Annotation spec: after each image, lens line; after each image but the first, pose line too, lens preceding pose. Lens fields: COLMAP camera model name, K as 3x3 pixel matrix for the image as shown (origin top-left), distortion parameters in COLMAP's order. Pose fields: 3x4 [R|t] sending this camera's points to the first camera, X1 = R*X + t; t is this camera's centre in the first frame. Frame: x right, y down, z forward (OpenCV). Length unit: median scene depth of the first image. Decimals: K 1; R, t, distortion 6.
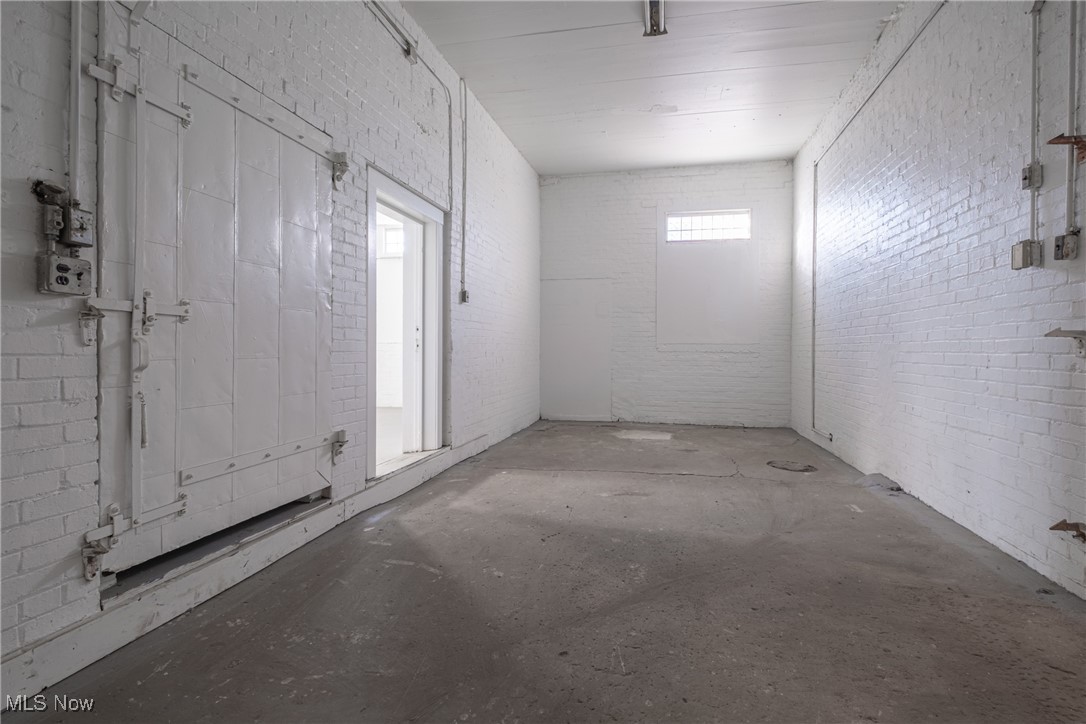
lens RADIAL K [[483.0, 0, 568.4], [0, 483.0, 350.5], [0, 0, 1]] dist [0.003909, -0.001578]
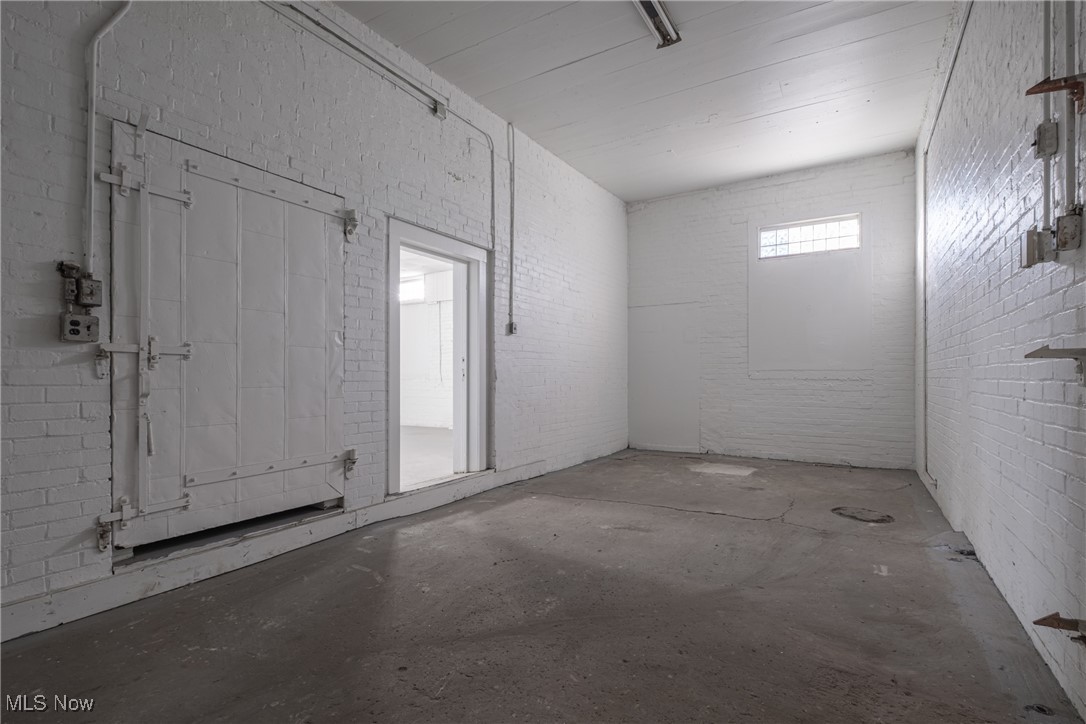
lens RADIAL K [[483.0, 0, 582.2], [0, 483.0, 375.5], [0, 0, 1]] dist [0.003909, -0.001578]
pose [[0.950888, -0.007370, -0.309447, 0.429713], [0.005608, 0.999963, -0.006582, -0.001124], [0.309484, 0.004524, 0.950894, 0.072771]]
